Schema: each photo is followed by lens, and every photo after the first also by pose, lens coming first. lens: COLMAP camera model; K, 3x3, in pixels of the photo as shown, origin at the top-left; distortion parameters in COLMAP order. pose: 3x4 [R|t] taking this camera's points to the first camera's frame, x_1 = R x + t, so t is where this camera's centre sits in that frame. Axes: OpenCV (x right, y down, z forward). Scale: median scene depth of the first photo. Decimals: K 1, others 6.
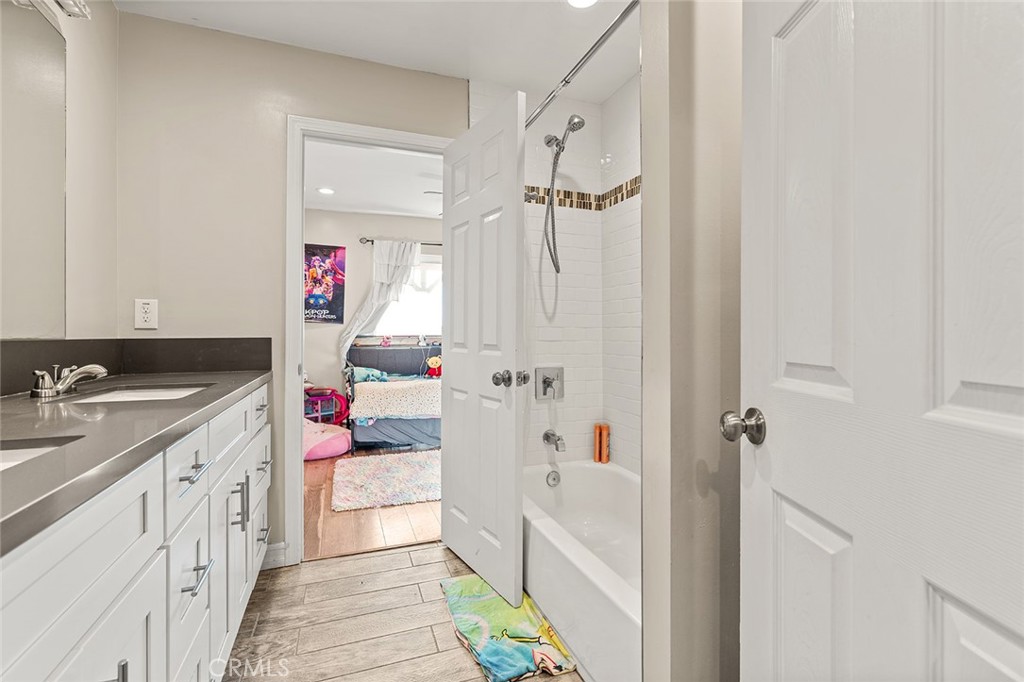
lens RADIAL K [[455.7, 0, 511.4], [0, 455.7, 336.8], [0, 0, 1]] dist [-0.008546, 0.000695]
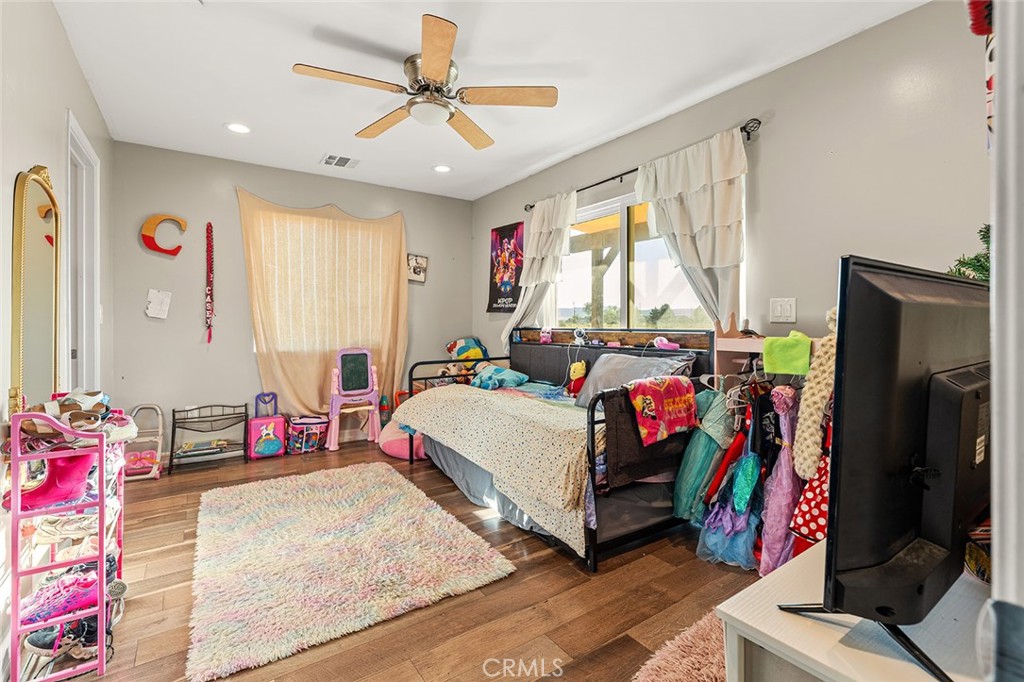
lens RADIAL K [[455.7, 0, 512.2], [0, 455.7, 331.3], [0, 0, 1]] dist [-0.008546, 0.000695]
pose [[0.251463, 0.026269, -0.967510, 0.449979], [-0.009064, 0.999652, 0.024786, -0.015661], [0.967824, 0.002537, 0.251614, 0.779608]]
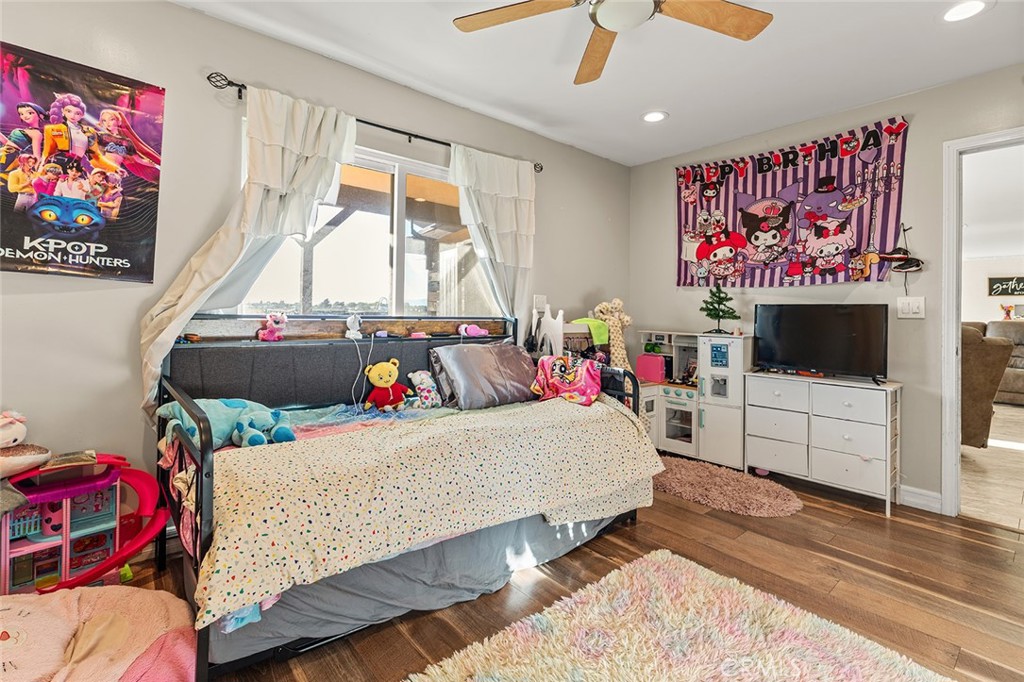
lens RADIAL K [[455.7, 0, 513.9], [0, 455.7, 316.5], [0, 0, 1]] dist [-0.008546, 0.000695]
pose [[0.941223, 0.017914, 0.337311, -0.210801], [-0.012487, 0.999755, -0.018253, 0.003900], [-0.337556, 0.012969, 0.941216, 0.537002]]
